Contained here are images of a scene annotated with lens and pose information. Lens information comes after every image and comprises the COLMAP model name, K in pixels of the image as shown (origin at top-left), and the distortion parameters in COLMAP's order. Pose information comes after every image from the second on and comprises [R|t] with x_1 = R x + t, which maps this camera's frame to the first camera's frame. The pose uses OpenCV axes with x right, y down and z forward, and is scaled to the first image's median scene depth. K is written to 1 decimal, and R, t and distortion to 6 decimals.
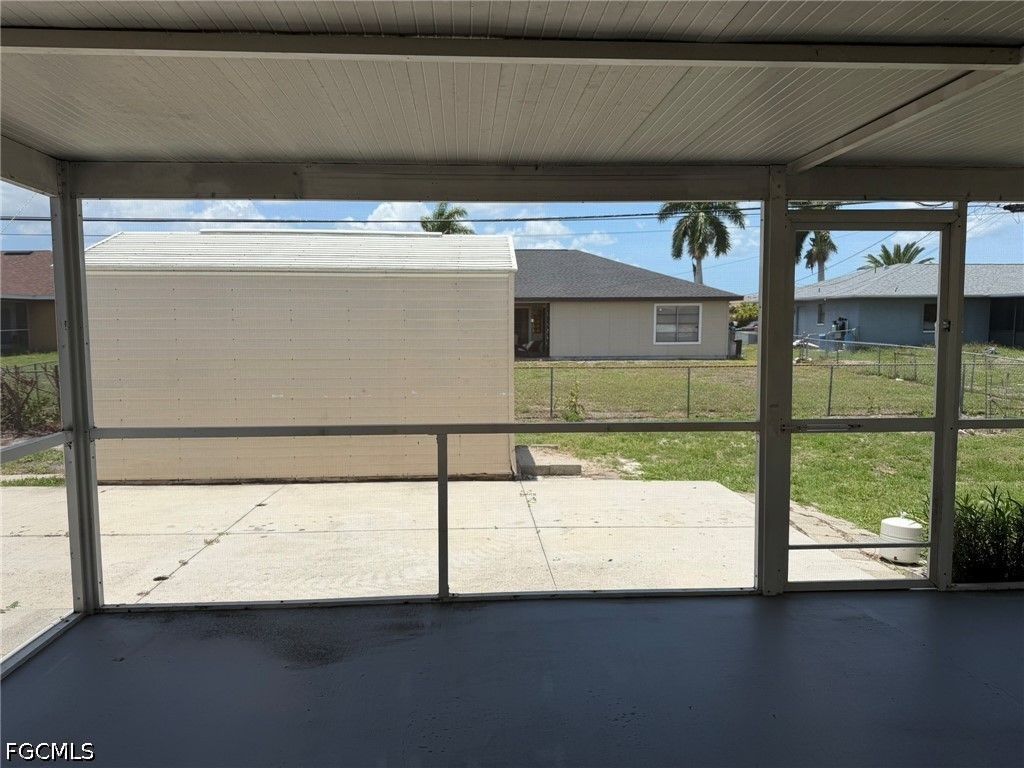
lens RADIAL K [[718.8, 0, 511.7], [0, 718.8, 379.3], [0, 0, 1]] dist [0.067058, -0.080989]
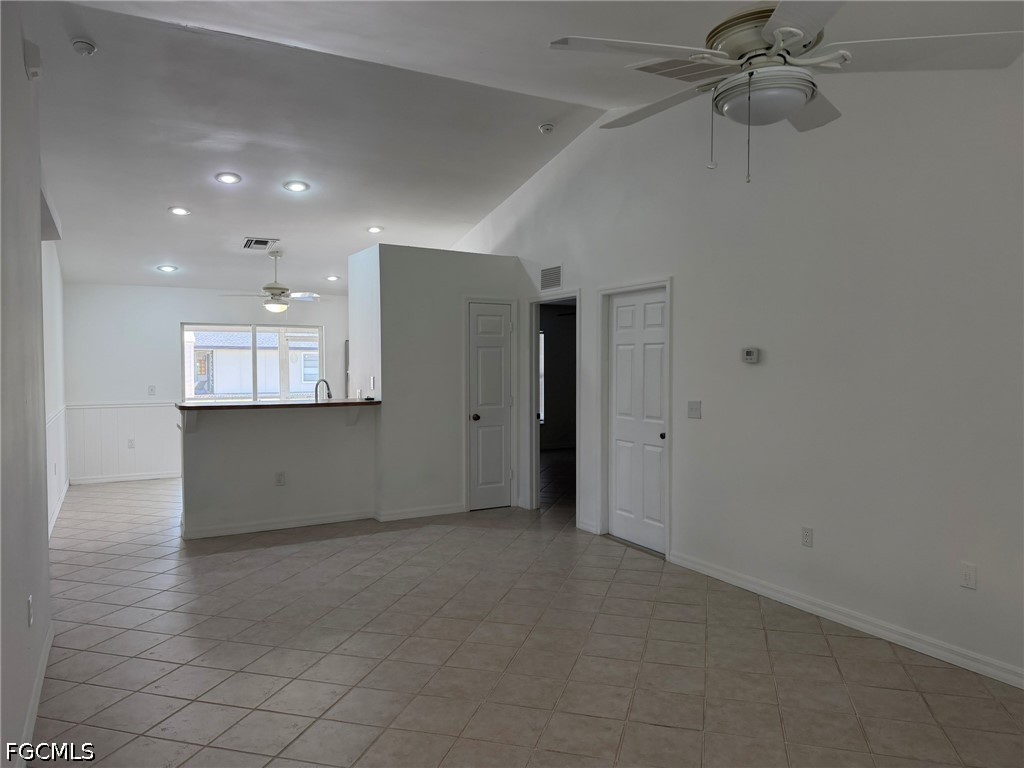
lens RADIAL K [[718.8, 0, 513.9], [0, 718.8, 389.6], [0, 0, 1]] dist [0.067058, -0.080989]
pose [[0.902614, -0.014913, 0.430192, -0.082015], [0.034641, 0.998675, -0.038061, 0.120229], [-0.429055, 0.049257, 0.901934, -1.567943]]
